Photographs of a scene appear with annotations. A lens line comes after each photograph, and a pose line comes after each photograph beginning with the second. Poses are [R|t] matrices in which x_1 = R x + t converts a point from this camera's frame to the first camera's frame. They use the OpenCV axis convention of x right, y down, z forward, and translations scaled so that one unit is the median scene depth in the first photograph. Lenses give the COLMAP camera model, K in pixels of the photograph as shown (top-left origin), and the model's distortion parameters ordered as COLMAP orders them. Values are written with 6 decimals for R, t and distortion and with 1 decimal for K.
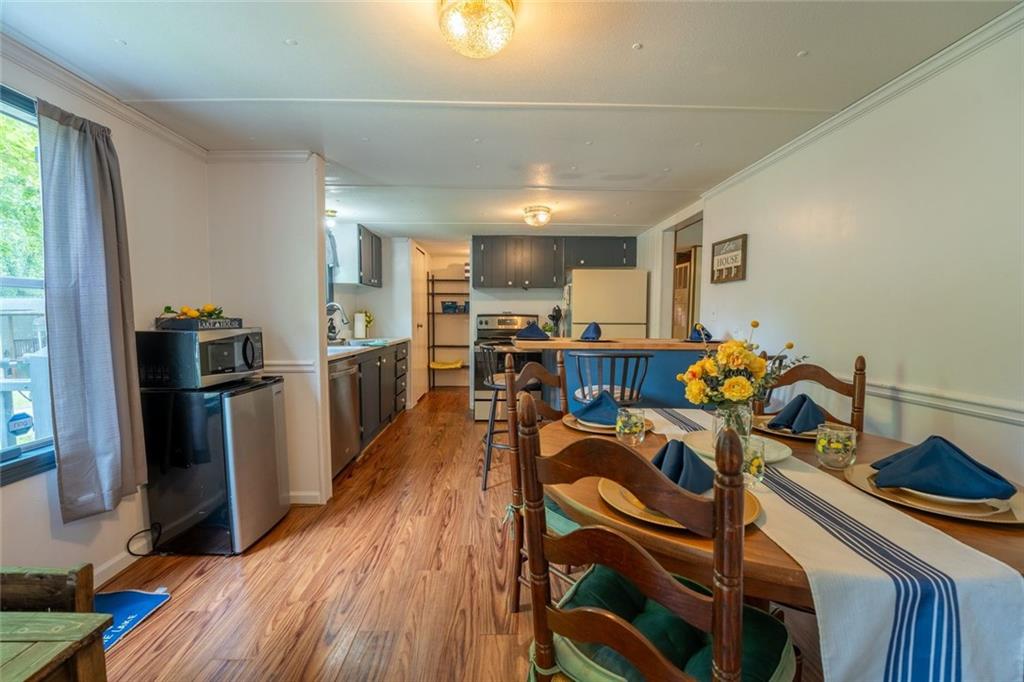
lens RADIAL K [[419.6, 0, 508.6], [0, 419.6, 345.8], [0, 0, 1]] dist [-0.023779, 0.000188]
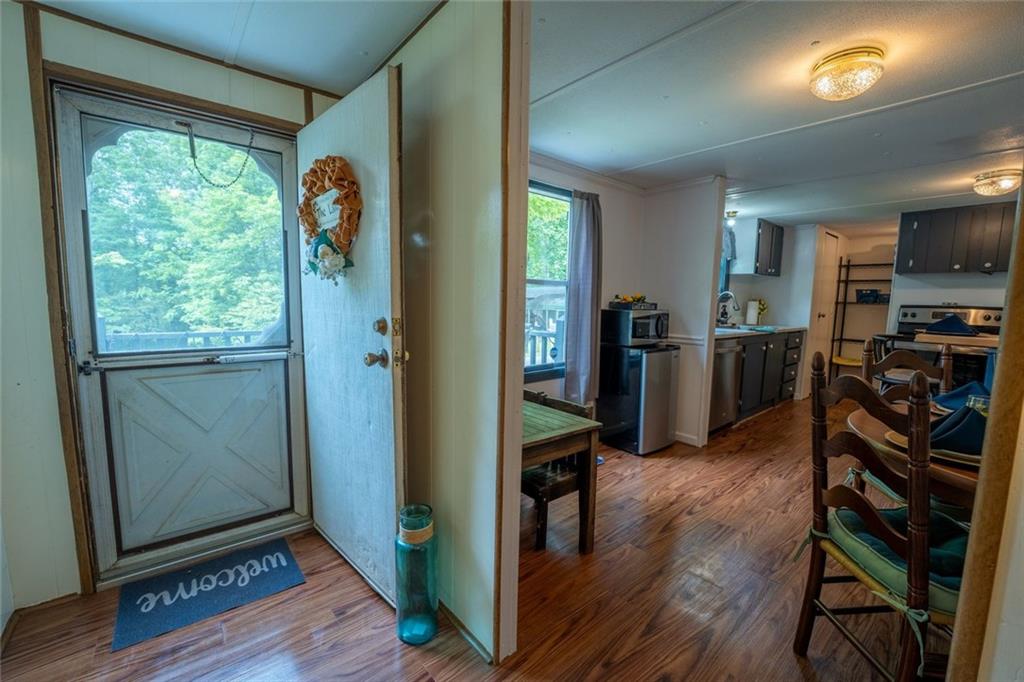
lens RADIAL K [[419.6, 0, 508.6], [0, 419.6, 345.8], [0, 0, 1]] dist [-0.023779, 0.000188]
pose [[0.626393, 0.094397, -0.773770, 0.163725], [-0.071511, 0.995414, 0.063546, 0.024327], [0.776220, 0.015528, 0.630271, -0.294791]]
